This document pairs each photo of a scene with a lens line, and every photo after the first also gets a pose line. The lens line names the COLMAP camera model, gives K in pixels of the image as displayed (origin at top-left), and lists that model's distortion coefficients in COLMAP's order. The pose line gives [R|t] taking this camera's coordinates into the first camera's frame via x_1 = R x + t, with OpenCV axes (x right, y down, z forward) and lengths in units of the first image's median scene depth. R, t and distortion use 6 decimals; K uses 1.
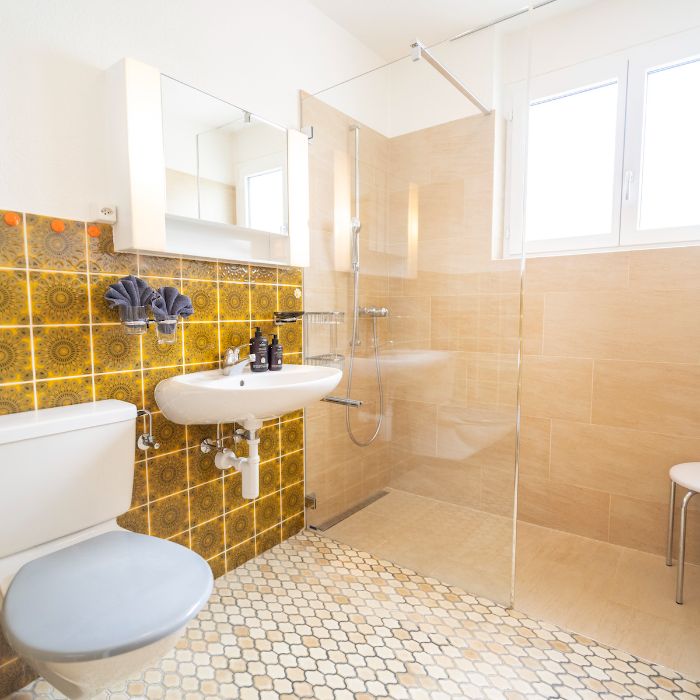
lens RADIAL K [[453.1, 0, 341.8], [0, 453.1, 352.5], [0, 0, 1]] dist [-0.001870, 0.002724]
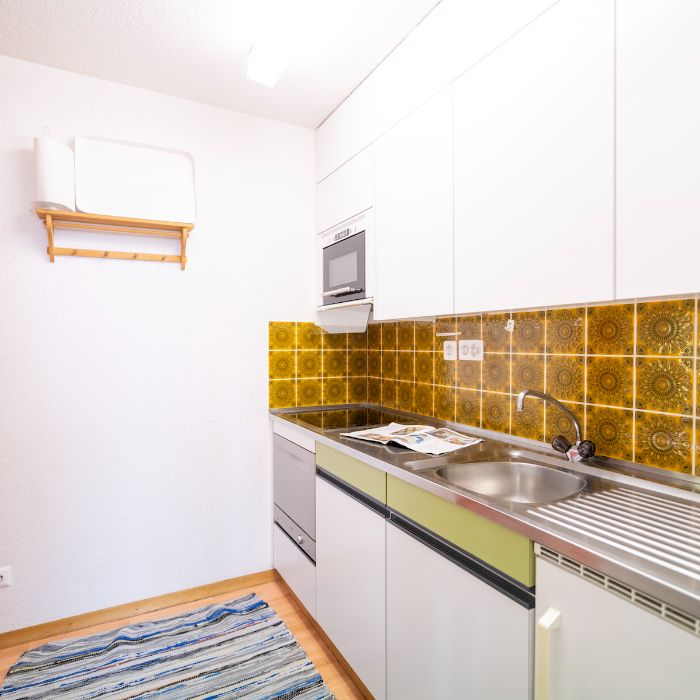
lens RADIAL K [[464.7, 0, 350.0], [0, 464.7, 350.0], [0, 0, 1]] dist [0.021962, 0.000700]
pose [[-0.402145, 0.012270, -0.915494, 0.578379], [-0.076361, 0.995977, 0.046891, -0.075445], [0.912386, 0.088765, -0.399590, 0.845986]]
